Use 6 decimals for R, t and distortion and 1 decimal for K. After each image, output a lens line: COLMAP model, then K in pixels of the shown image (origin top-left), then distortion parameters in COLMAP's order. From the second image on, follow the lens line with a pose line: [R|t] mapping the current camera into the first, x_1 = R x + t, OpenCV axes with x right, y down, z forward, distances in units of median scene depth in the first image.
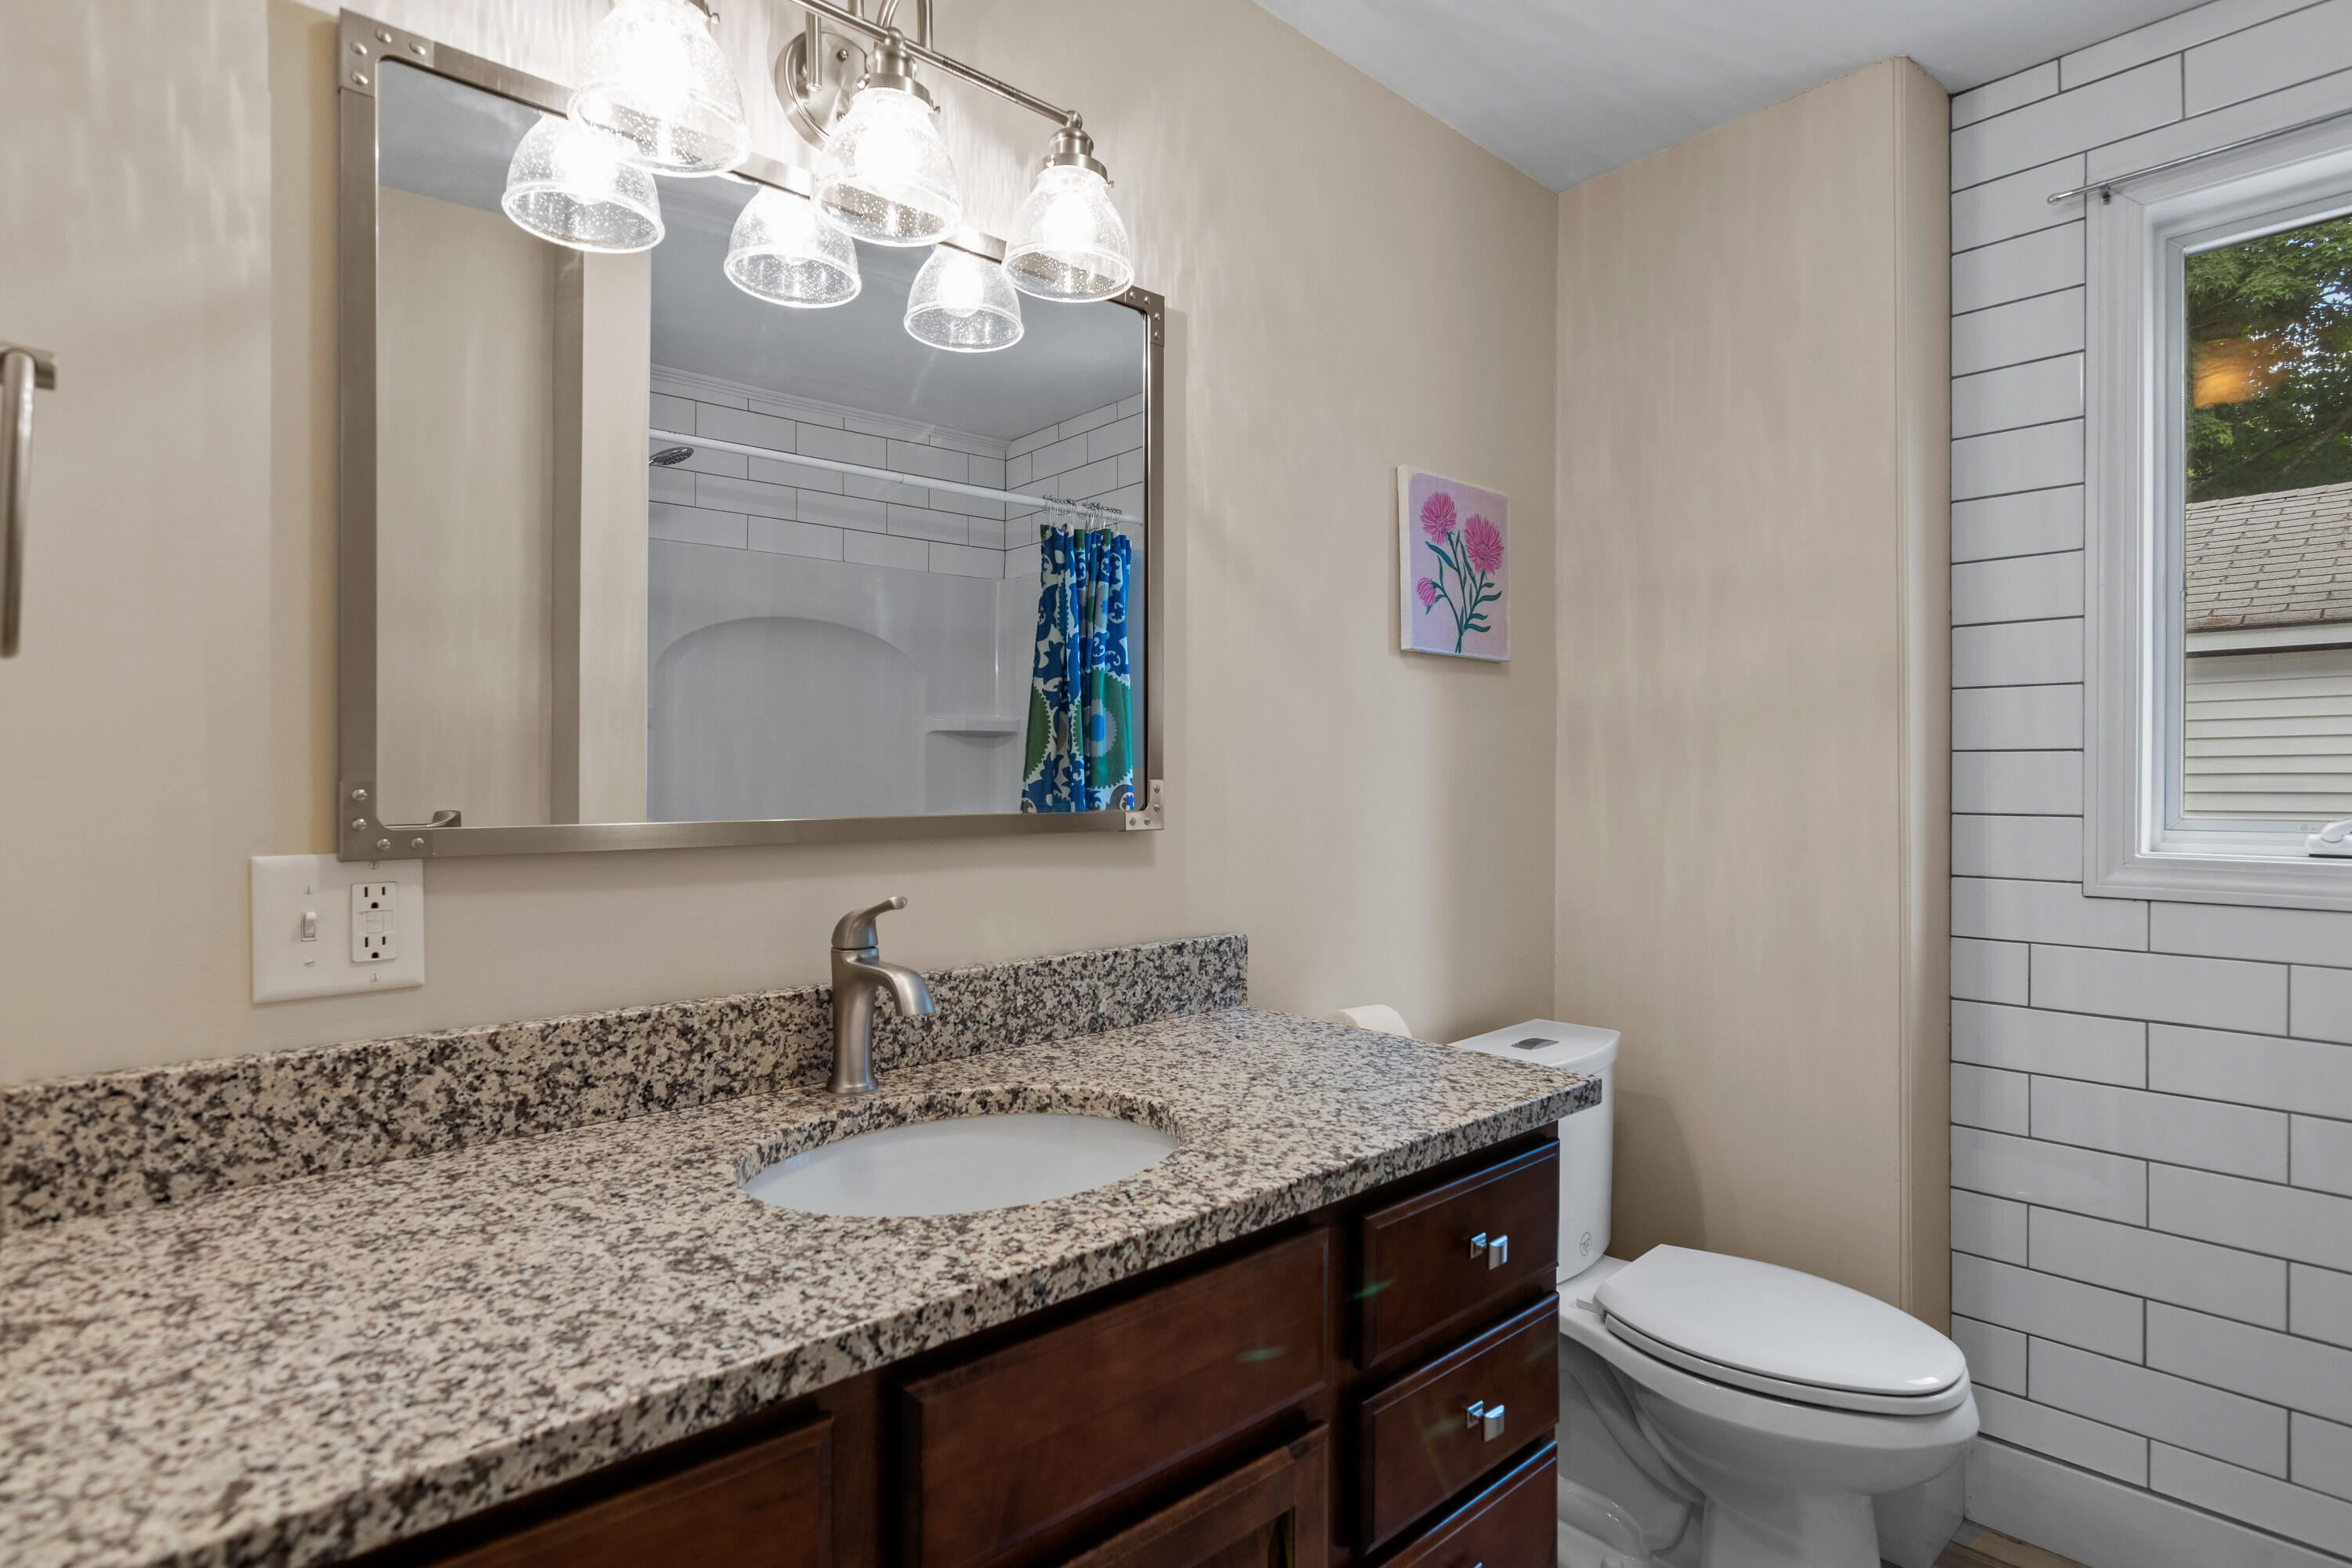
lens RADIAL K [[1197.8, 0, 1176.7], [0, 1197.8, 779.1], [0, 0, 1]] dist [-0.005453, 0.003346]
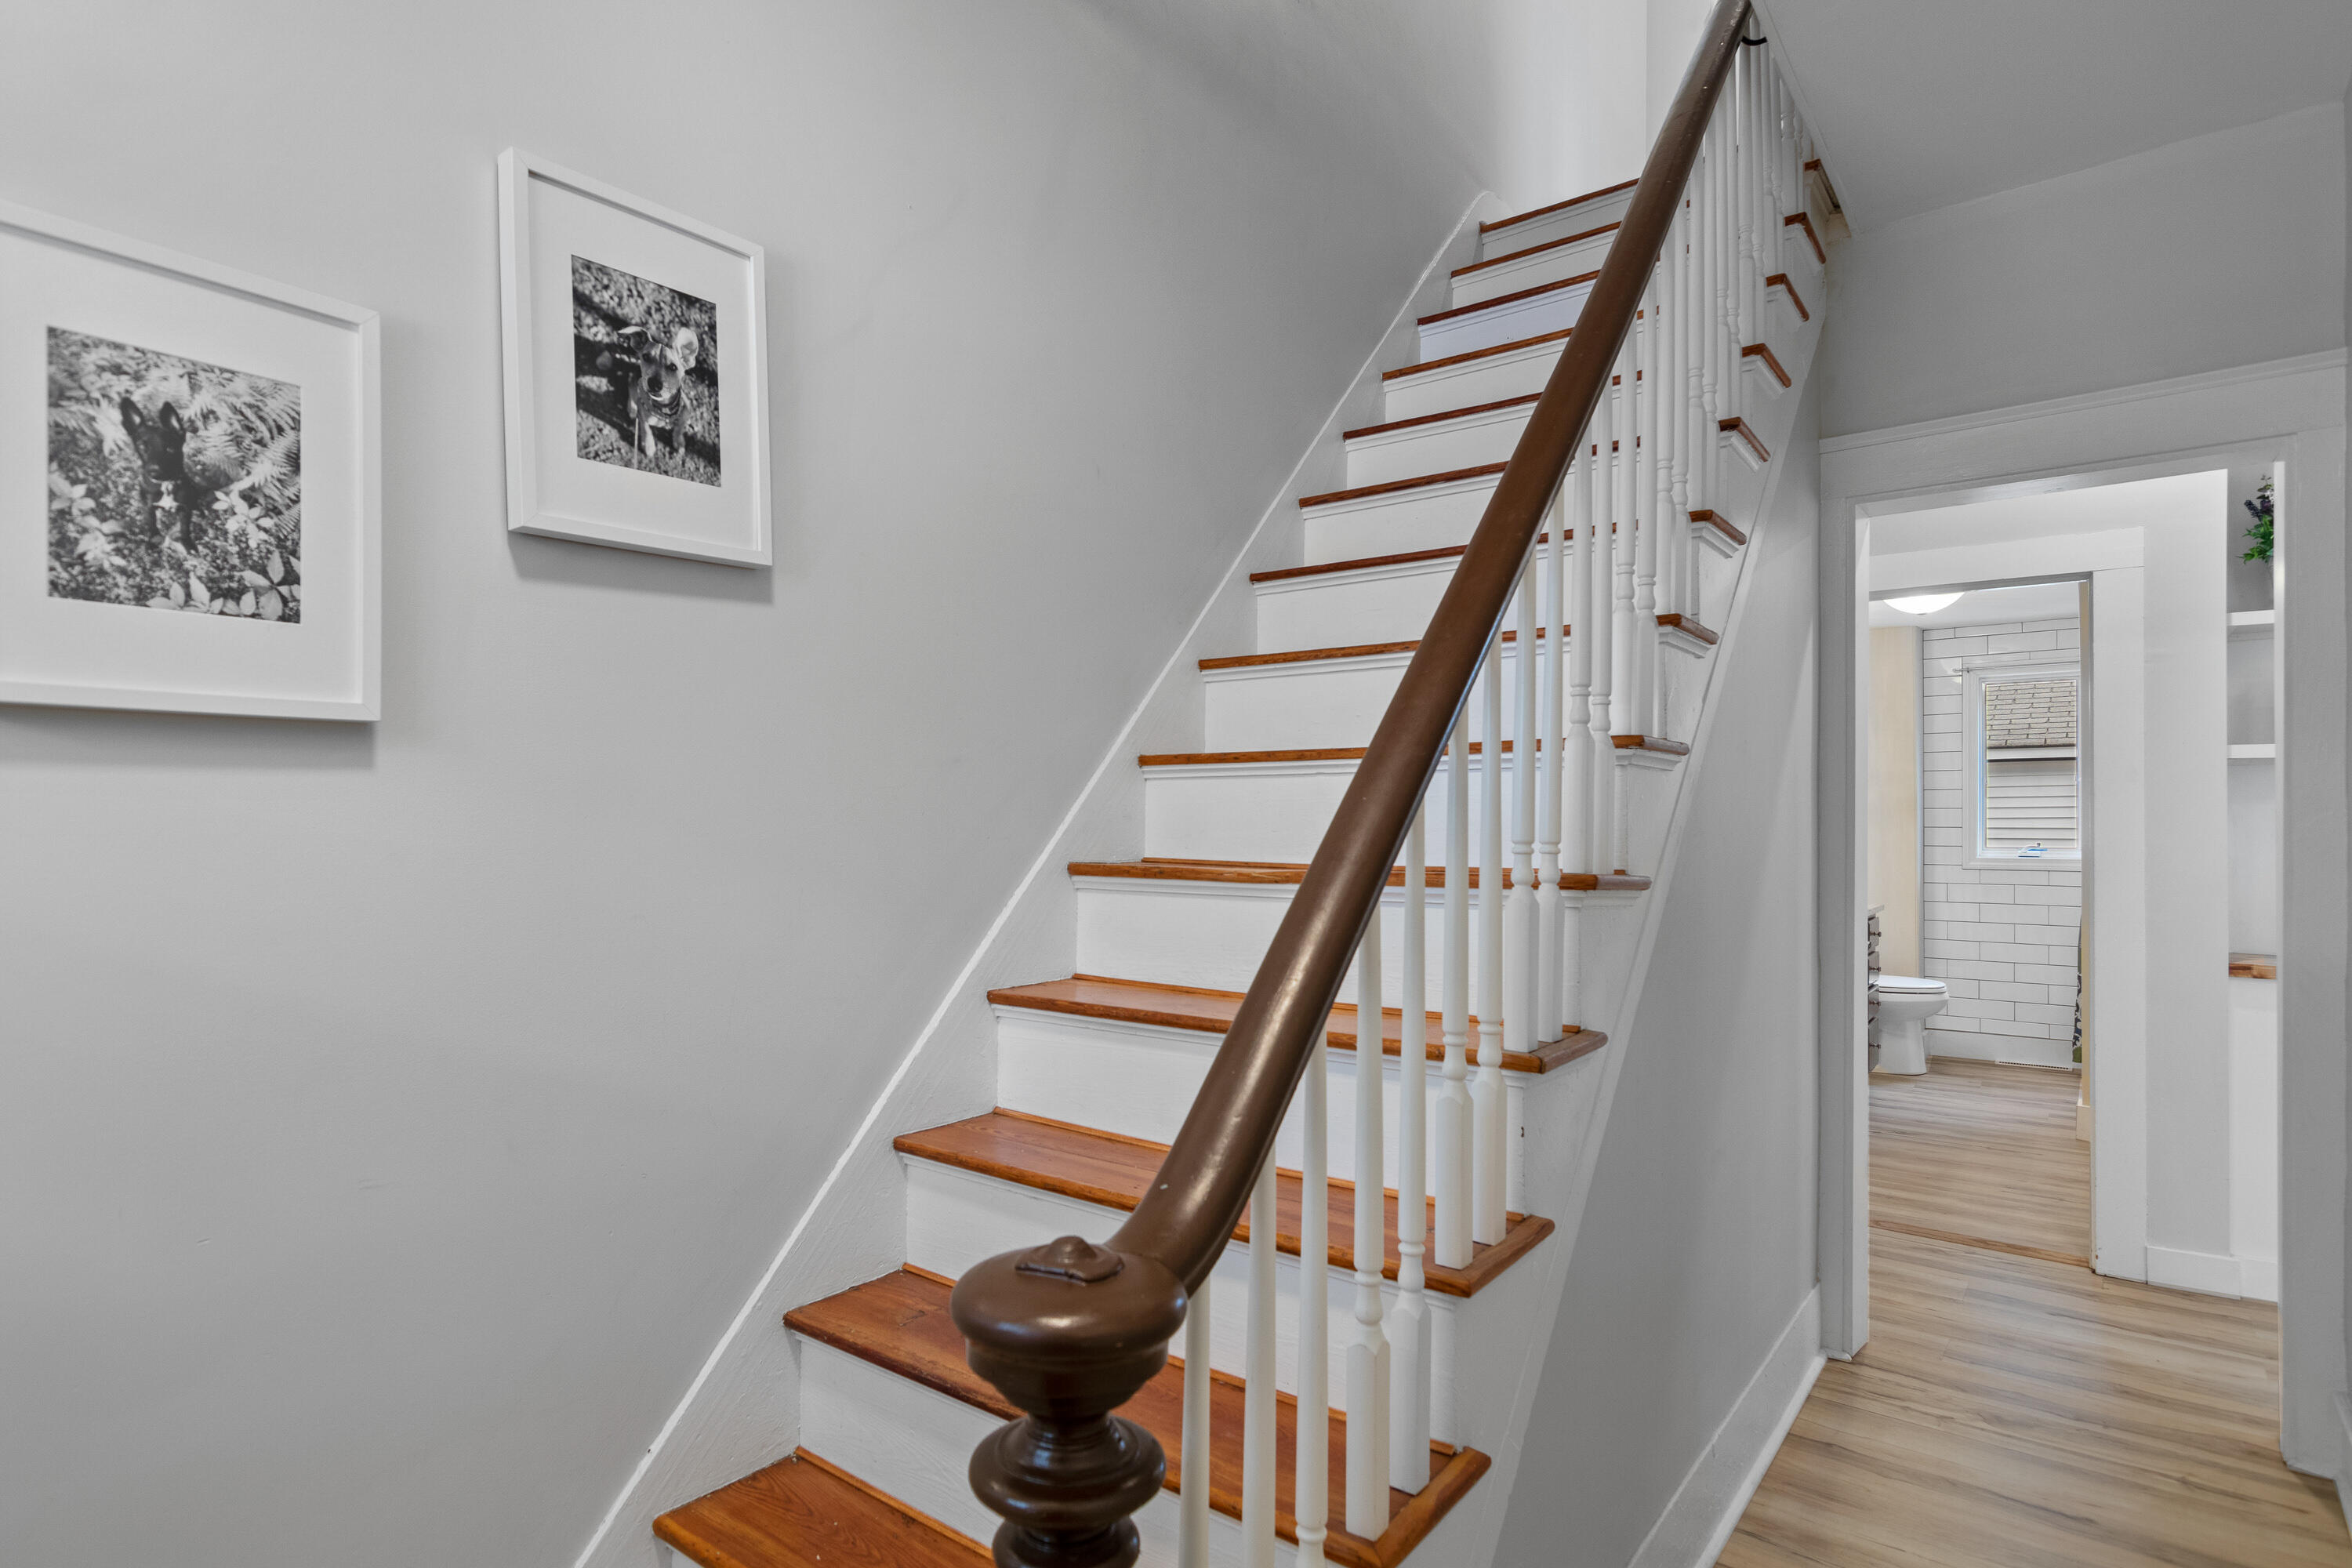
lens RADIAL K [[1197.8, 0, 1177.3], [0, 1197.8, 801.1], [0, 0, 1]] dist [-0.005453, 0.003346]
pose [[0.987220, 0.003993, 0.159316, -2.070882], [-0.003329, 0.999985, -0.004435, -0.078070], [-0.159332, 0.003848, 0.987218, -2.092484]]
